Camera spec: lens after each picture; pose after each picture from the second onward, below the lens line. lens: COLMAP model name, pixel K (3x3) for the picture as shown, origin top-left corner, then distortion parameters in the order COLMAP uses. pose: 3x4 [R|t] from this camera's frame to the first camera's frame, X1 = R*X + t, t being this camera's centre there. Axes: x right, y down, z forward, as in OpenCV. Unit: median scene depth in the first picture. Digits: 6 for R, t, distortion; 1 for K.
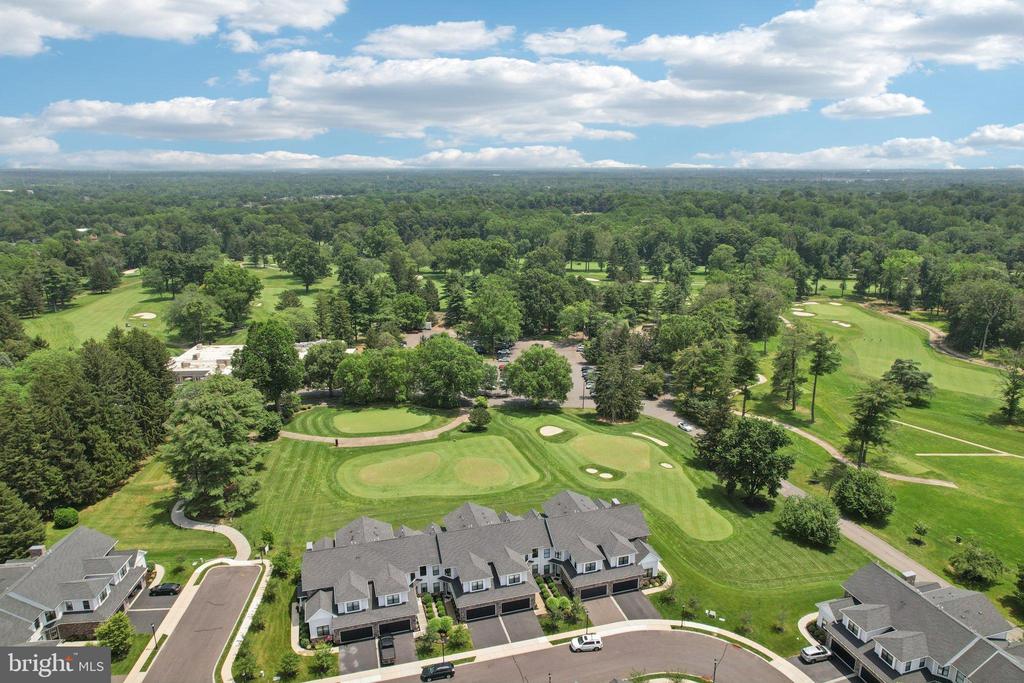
lens RADIAL K [[656.6, 0, 511.3], [0, 656.6, 342.3], [0, 0, 1]] dist [-0.037546, 0.024496]
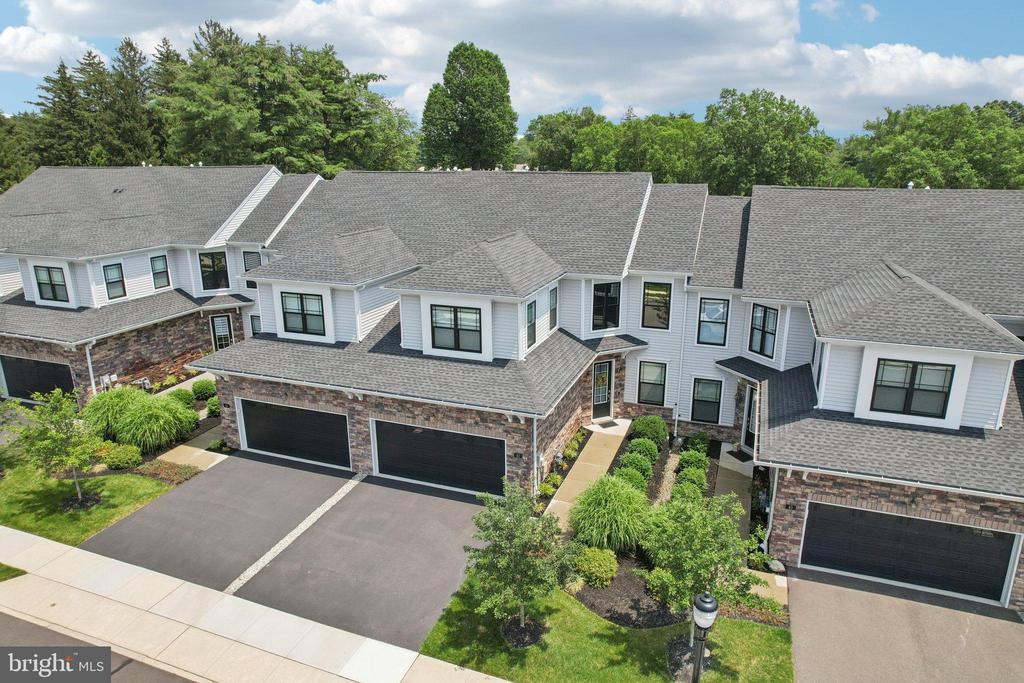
lens RADIAL K [[656.6, 0, 511.6], [0, 656.6, 341.8], [0, 0, 1]] dist [-0.037546, 0.024496]
pose [[0.798943, 0.160404, -0.579621, -0.037846], [-0.164057, 0.985352, 0.046551, 0.359189], [0.578597, 0.057900, 0.813556, 0.777987]]
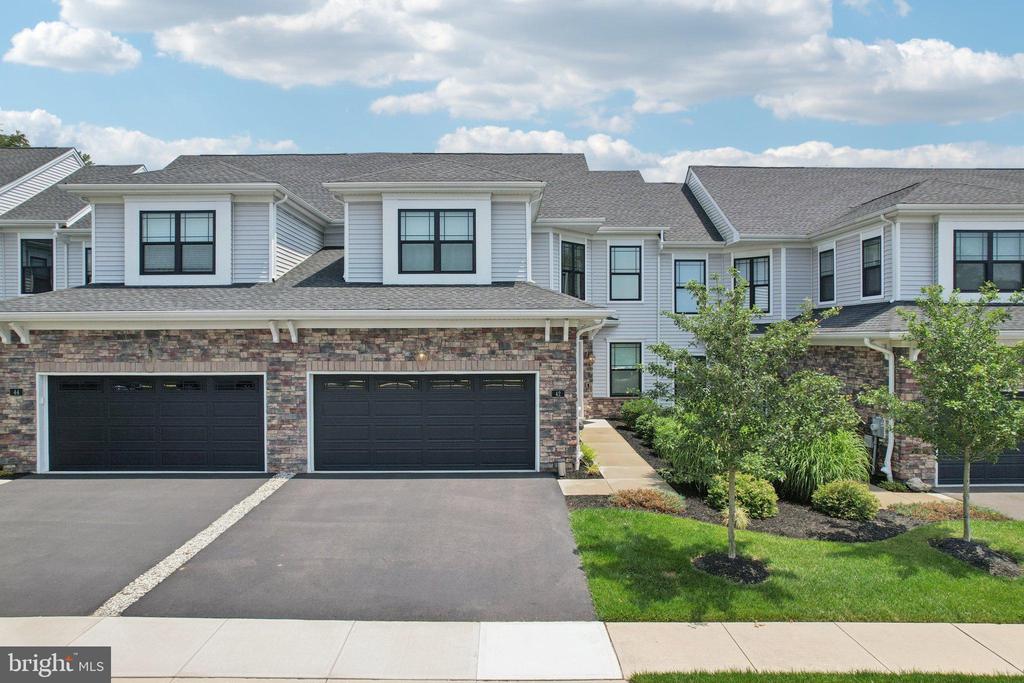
lens RADIAL K [[656.6, 0, 513.9], [0, 656.6, 338.9], [0, 0, 1]] dist [-0.037546, 0.024496]
pose [[0.963898, -0.003985, -0.266243, -0.114706], [-0.071158, 0.959667, -0.271985, 0.425981], [0.256588, 0.281111, 0.924737, 0.809237]]
